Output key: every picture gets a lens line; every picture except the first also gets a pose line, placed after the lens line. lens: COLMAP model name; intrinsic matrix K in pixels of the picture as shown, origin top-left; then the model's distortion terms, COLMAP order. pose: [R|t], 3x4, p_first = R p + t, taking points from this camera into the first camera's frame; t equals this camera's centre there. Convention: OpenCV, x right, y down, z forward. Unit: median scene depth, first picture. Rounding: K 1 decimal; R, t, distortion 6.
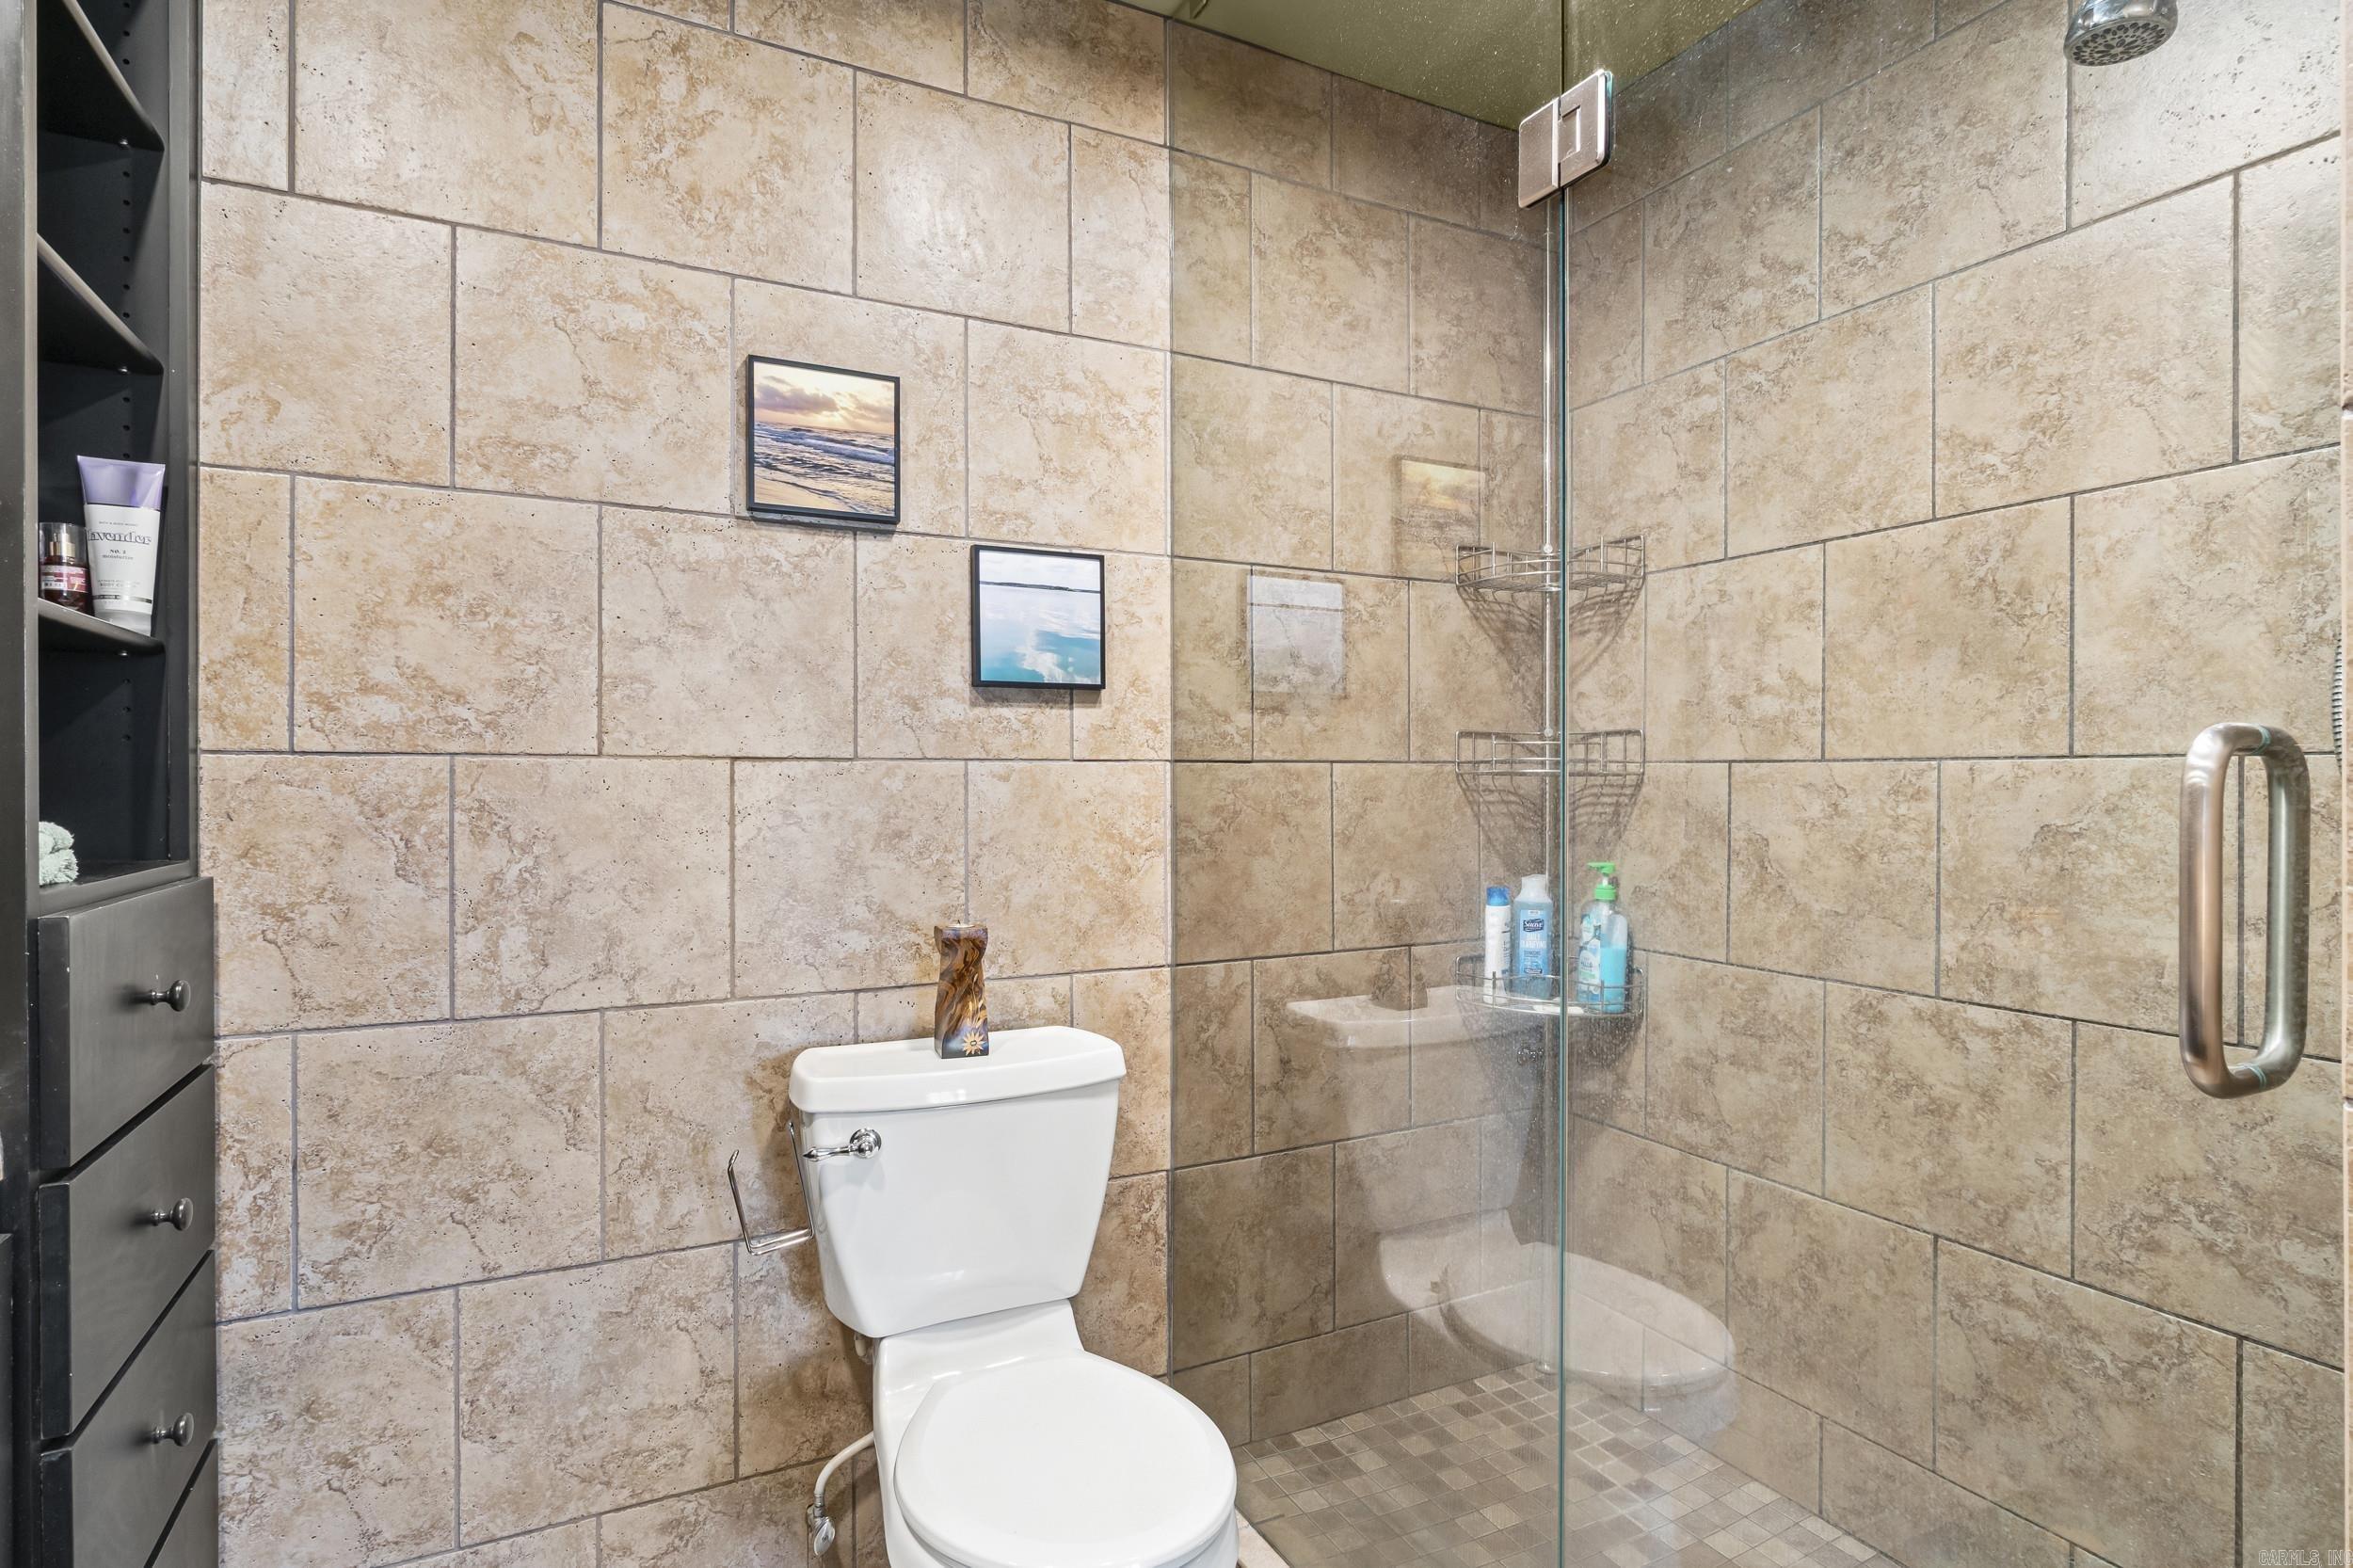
lens RADIAL K [[1191.1, 0, 1168.8], [0, 1191.1, 786.0], [0, 0, 1]] dist [-0.002751, 0.003058]
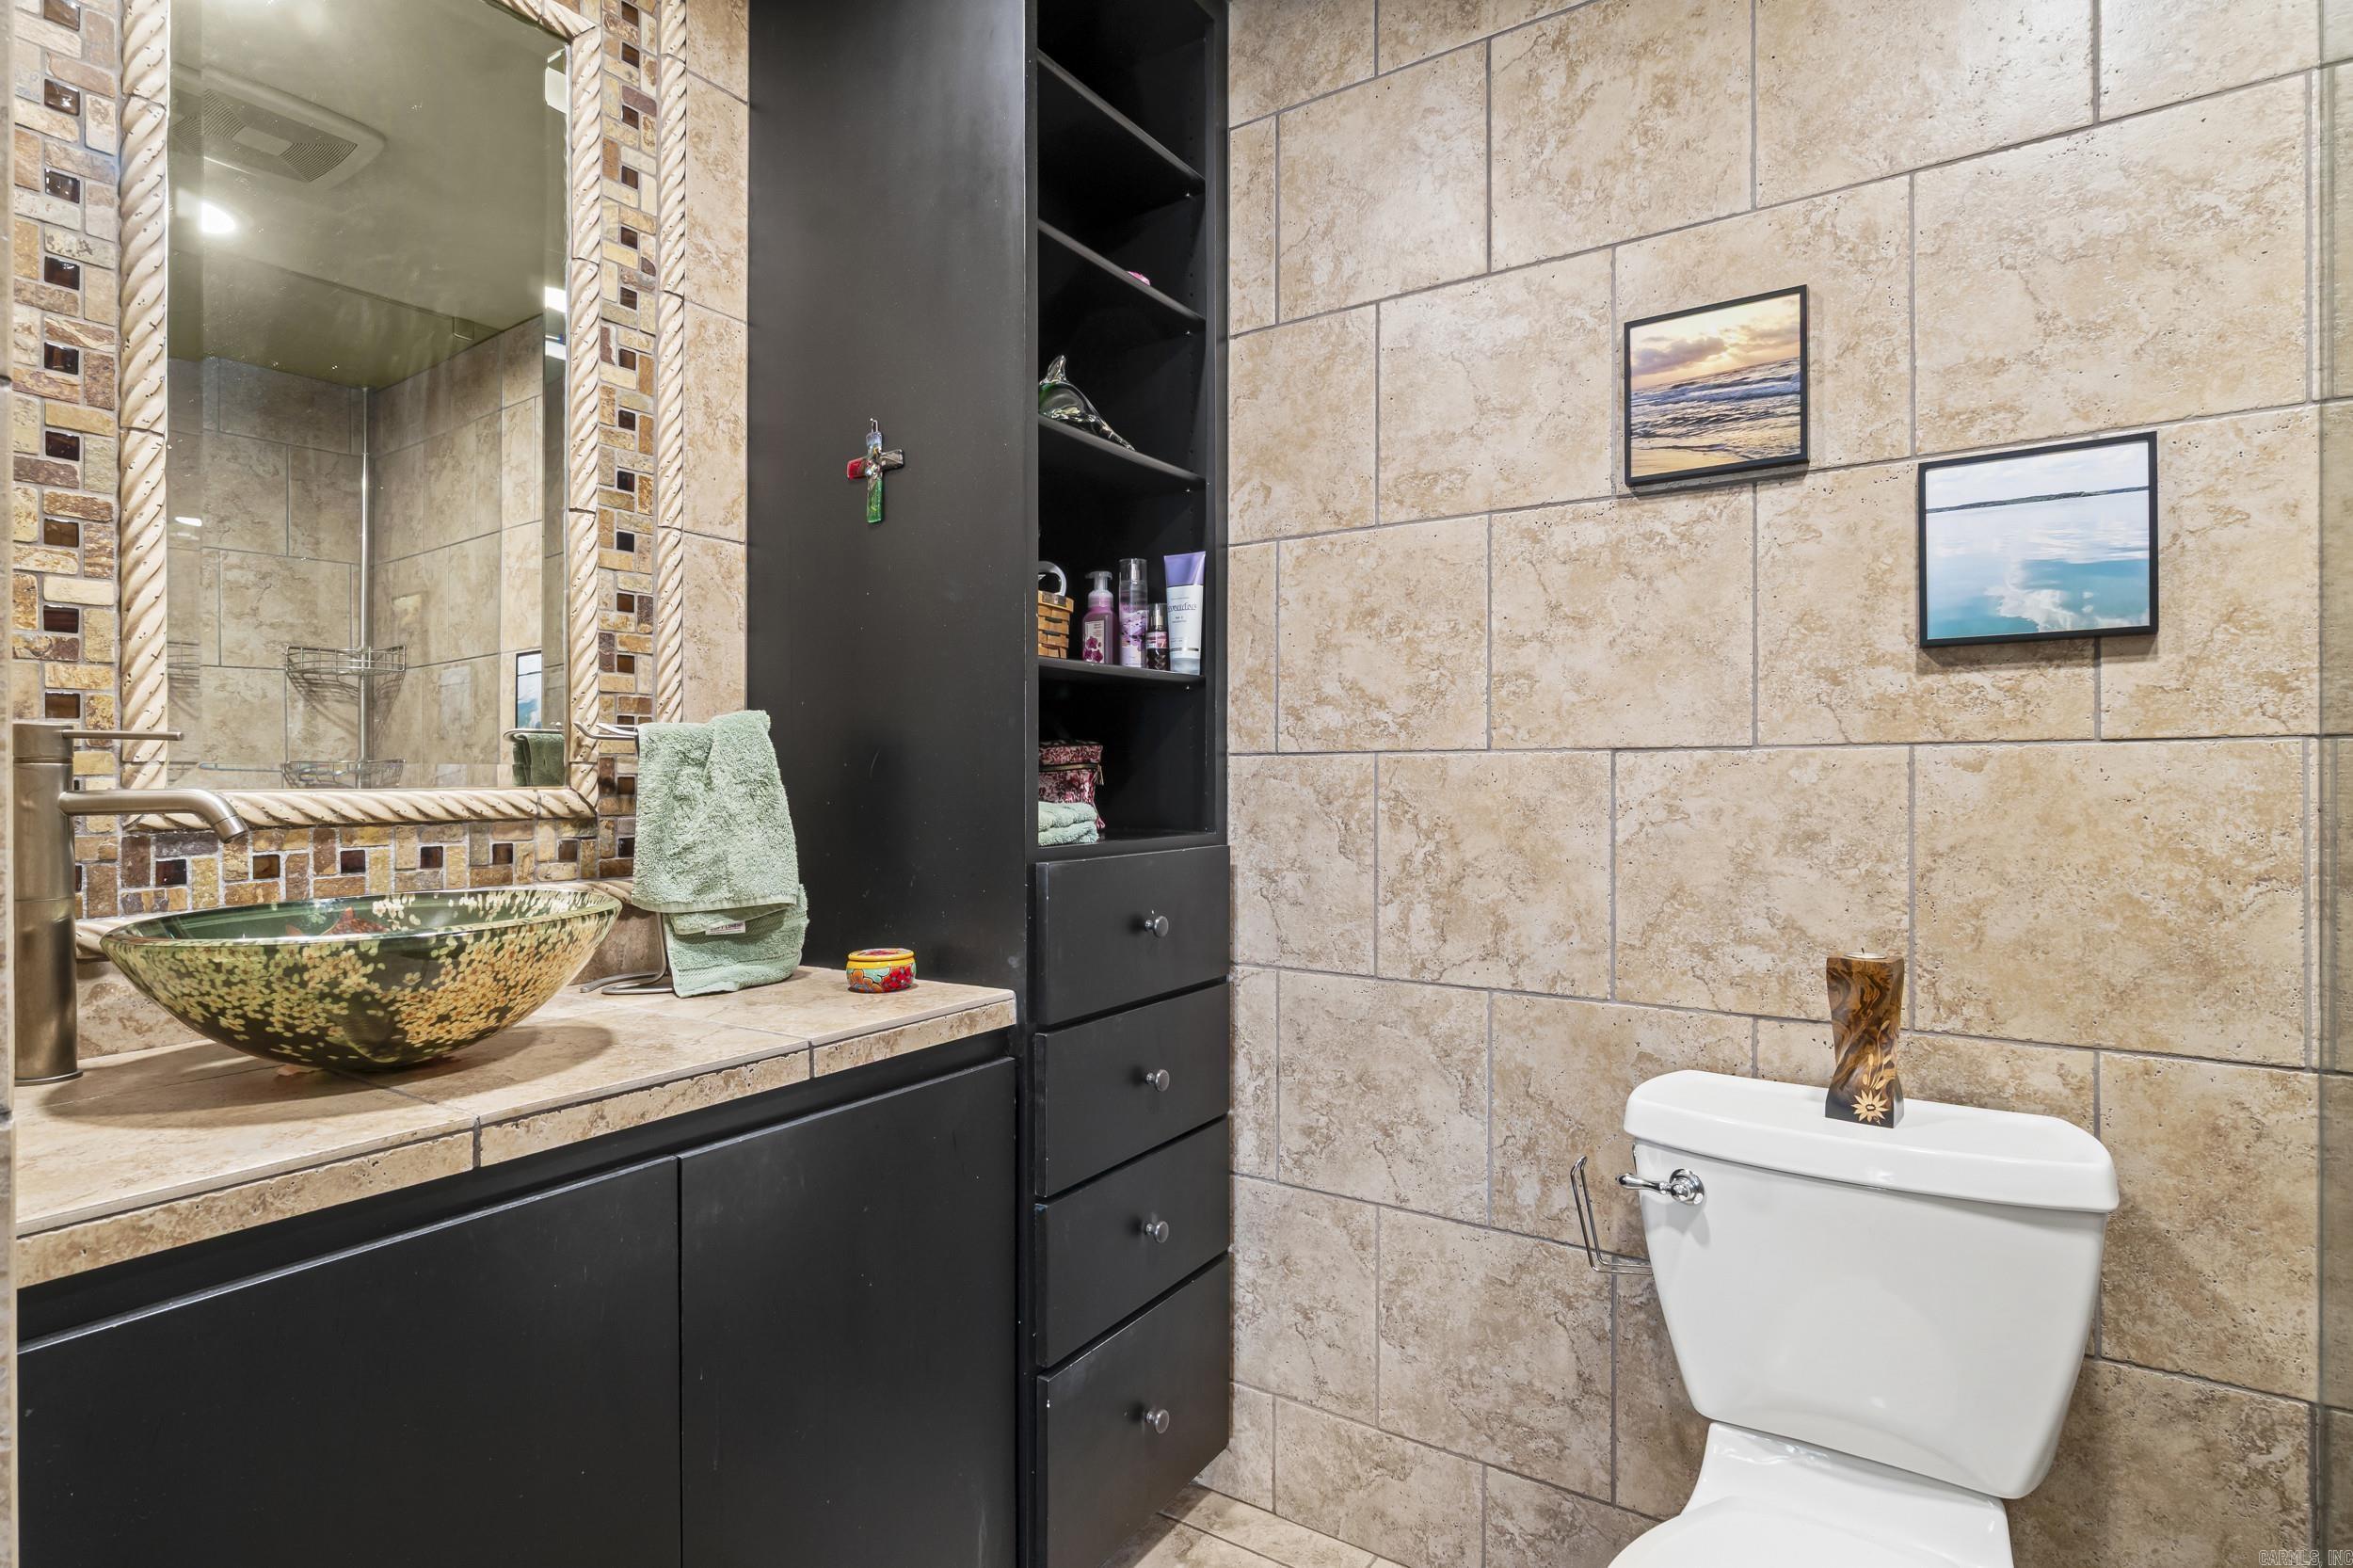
lens RADIAL K [[1191.1, 0, 1169.9], [0, 1191.1, 778.8], [0, 0, 1]] dist [-0.002751, 0.003058]
pose [[0.489453, -0.002311, -0.872027, 0.300807], [0.001482, 0.999997, -0.001819, 0.001541], [0.872029, -0.000402, 0.489455, 0.225791]]
